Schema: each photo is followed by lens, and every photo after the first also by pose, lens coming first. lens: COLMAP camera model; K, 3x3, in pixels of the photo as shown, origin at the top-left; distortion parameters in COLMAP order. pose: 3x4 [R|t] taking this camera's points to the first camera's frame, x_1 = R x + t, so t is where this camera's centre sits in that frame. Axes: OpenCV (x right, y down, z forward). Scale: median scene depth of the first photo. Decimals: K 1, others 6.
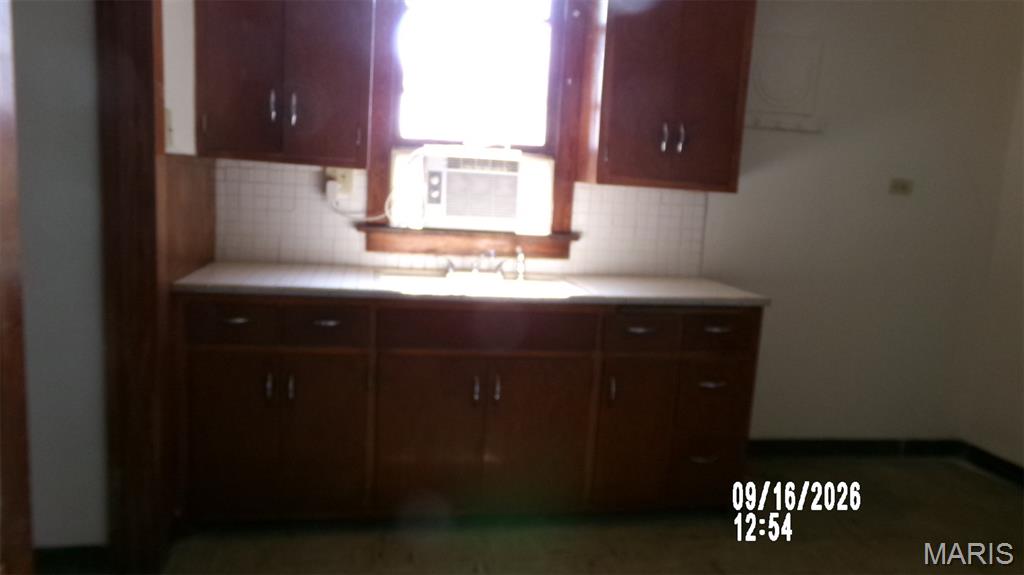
lens RADIAL K [[743.0, 0, 512.0], [0, 743.0, 287.5], [0, 0, 1]] dist [0.056965, 0.001481]
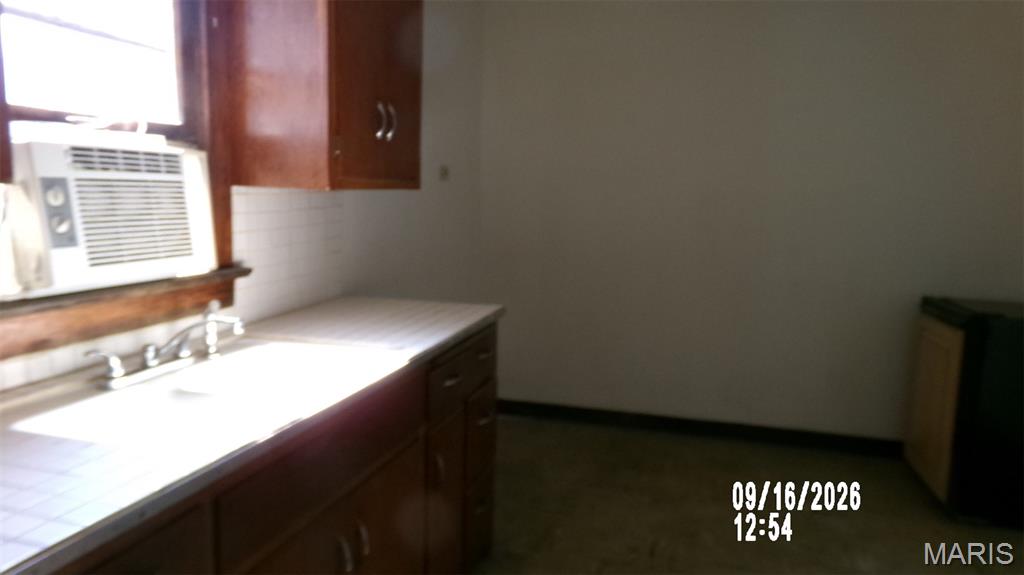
lens RADIAL K [[706.4, 0, 512.0], [0, 706.4, 287.5], [0, 0, 1]] dist [0.133565, 0.000269]
pose [[0.477174, -0.177198, 0.860759, -0.365873], [0.149721, 0.981533, 0.119061, -0.096974], [-0.865961, 0.072061, 0.494893, 0.504242]]
